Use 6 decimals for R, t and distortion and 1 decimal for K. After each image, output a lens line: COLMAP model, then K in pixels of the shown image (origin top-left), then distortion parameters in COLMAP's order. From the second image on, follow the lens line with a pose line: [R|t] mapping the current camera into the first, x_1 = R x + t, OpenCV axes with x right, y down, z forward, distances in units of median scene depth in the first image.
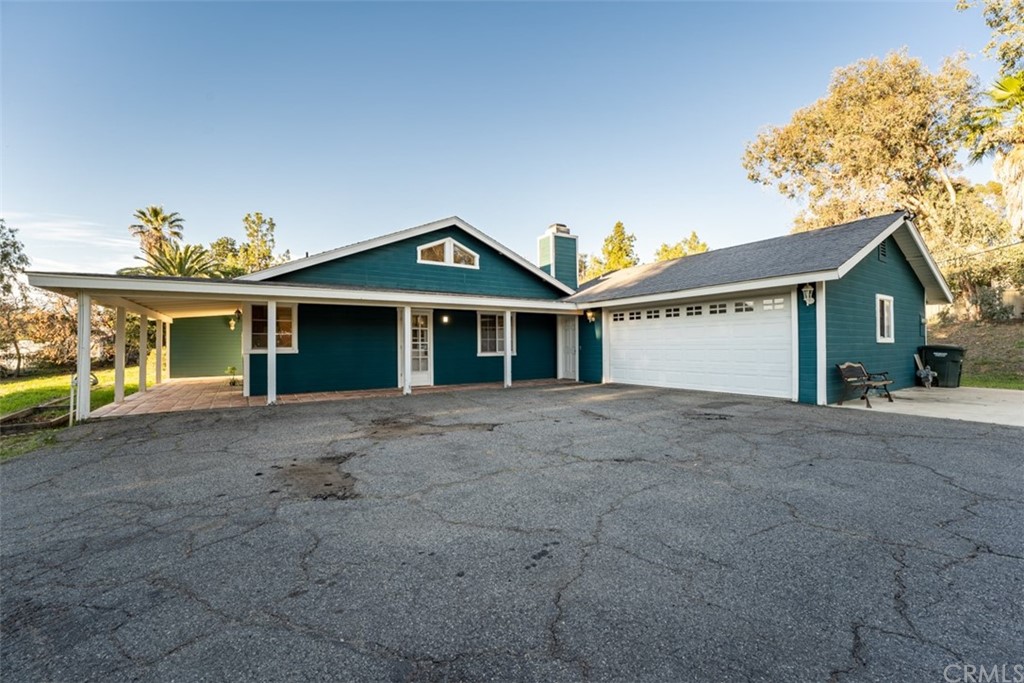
lens RADIAL K [[420.1, 0, 510.4], [0, 420.1, 336.1], [0, 0, 1]] dist [-0.026299, 0.004347]
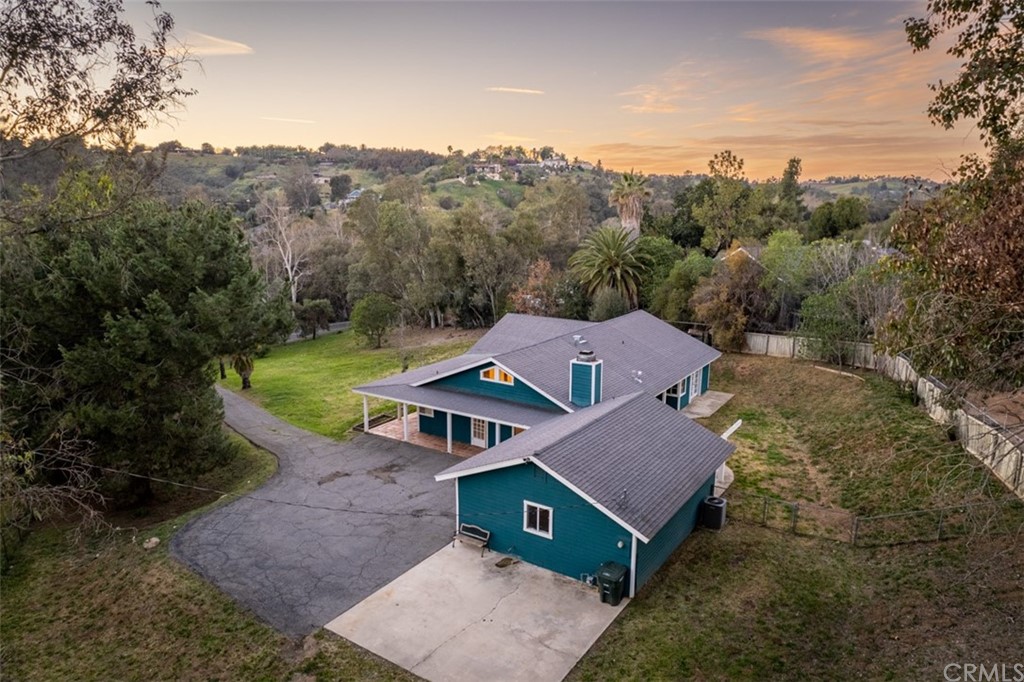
lens RADIAL K [[664.8, 0, 509.9], [0, 664.8, 333.2], [0, 0, 1]] dist [-0.050068, 0.002164]
pose [[0.398475, 0.179931, -0.899357, 2.369071], [0.012607, 0.979401, 0.201531, -0.956185], [0.917093, -0.091643, 0.387998, 0.065892]]
